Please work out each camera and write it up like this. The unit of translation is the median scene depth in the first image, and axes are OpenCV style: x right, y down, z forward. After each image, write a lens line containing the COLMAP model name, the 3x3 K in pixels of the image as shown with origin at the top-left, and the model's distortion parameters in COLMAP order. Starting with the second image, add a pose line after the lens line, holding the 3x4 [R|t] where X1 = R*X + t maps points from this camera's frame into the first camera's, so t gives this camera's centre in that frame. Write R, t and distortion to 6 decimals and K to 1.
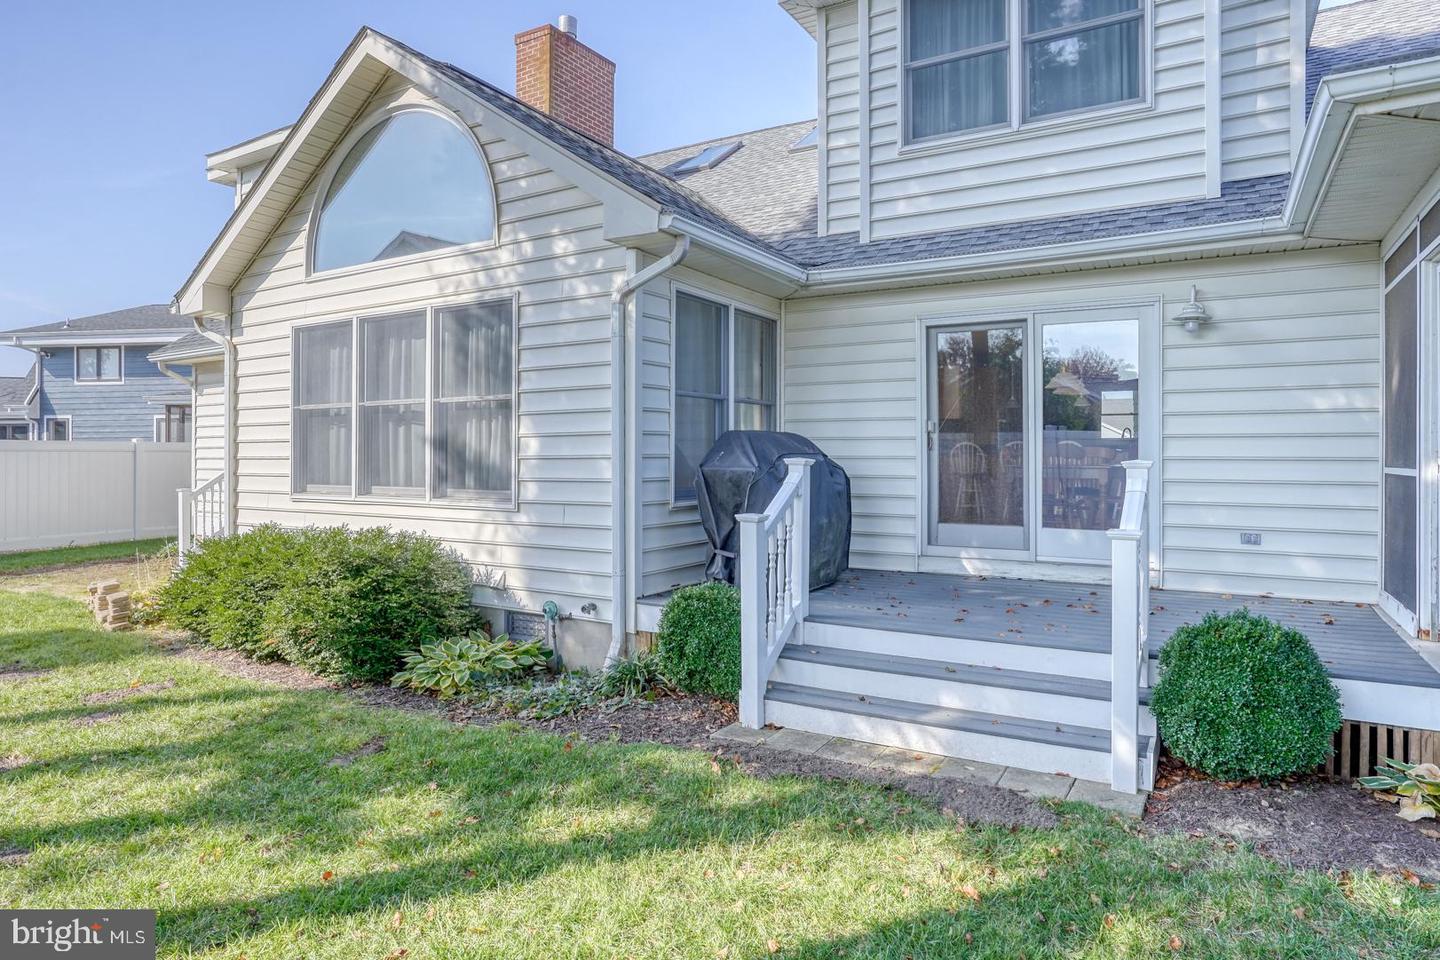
lens RADIAL K [[810.3, 0, 720.7], [0, 810.3, 442.2], [0, 0, 1]] dist [-0.023453, -0.000392]
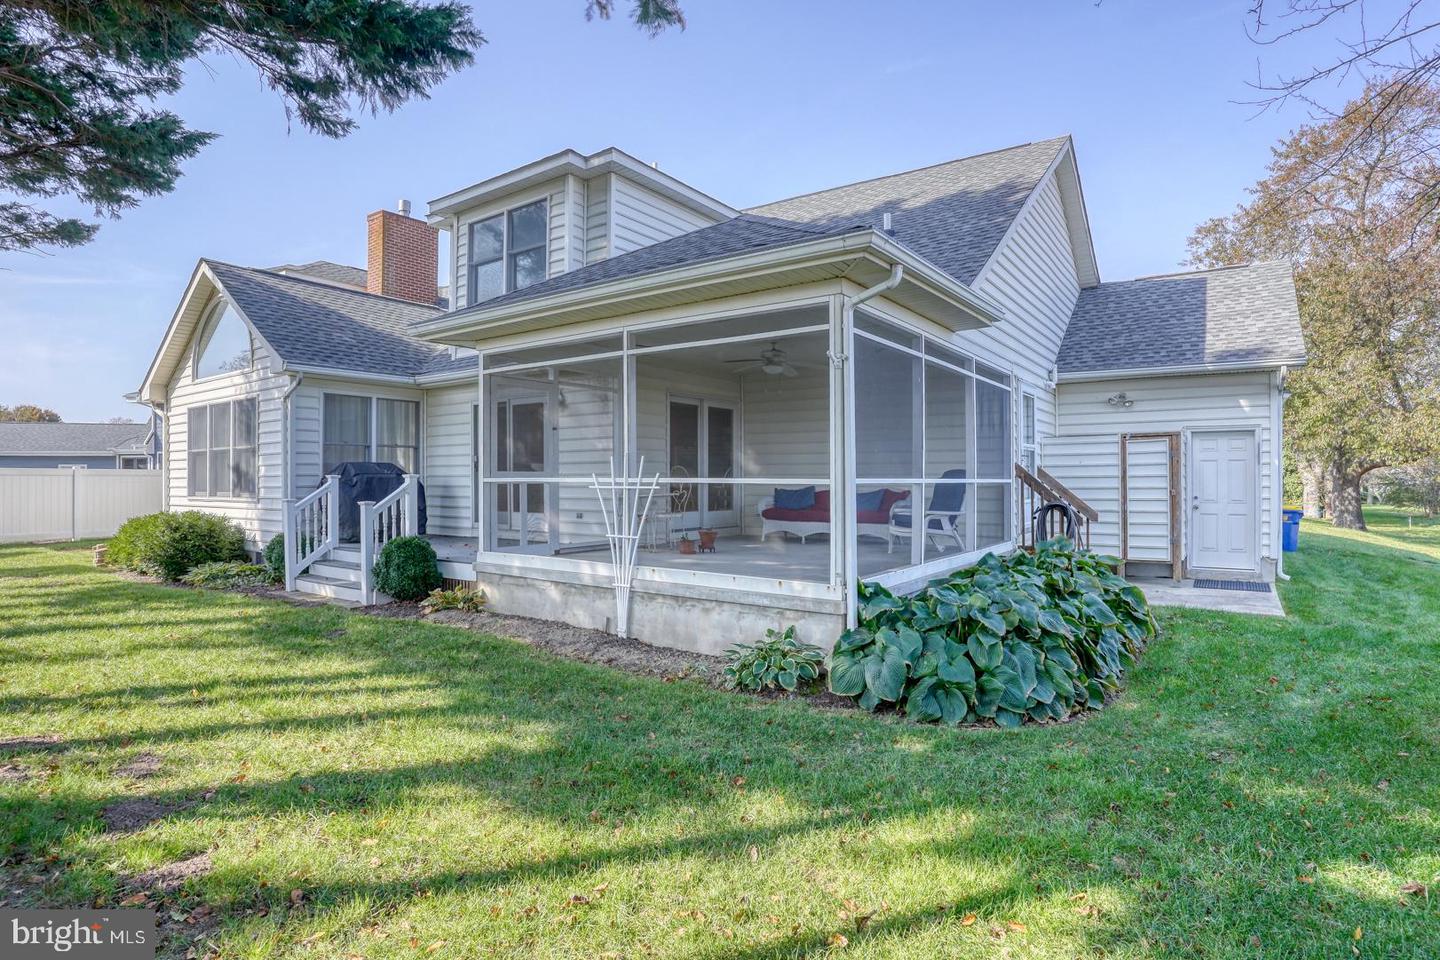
lens RADIAL K [[712.1, 0, 714.7], [0, 712.1, 473.0], [0, 0, 1]] dist [-0.080574, 0.041558]
pose [[0.997301, -0.004531, -0.073285, 0.875086], [0.005044, 0.999964, 0.006819, 0.004201], [0.073252, -0.007170, 0.997288, -0.556780]]
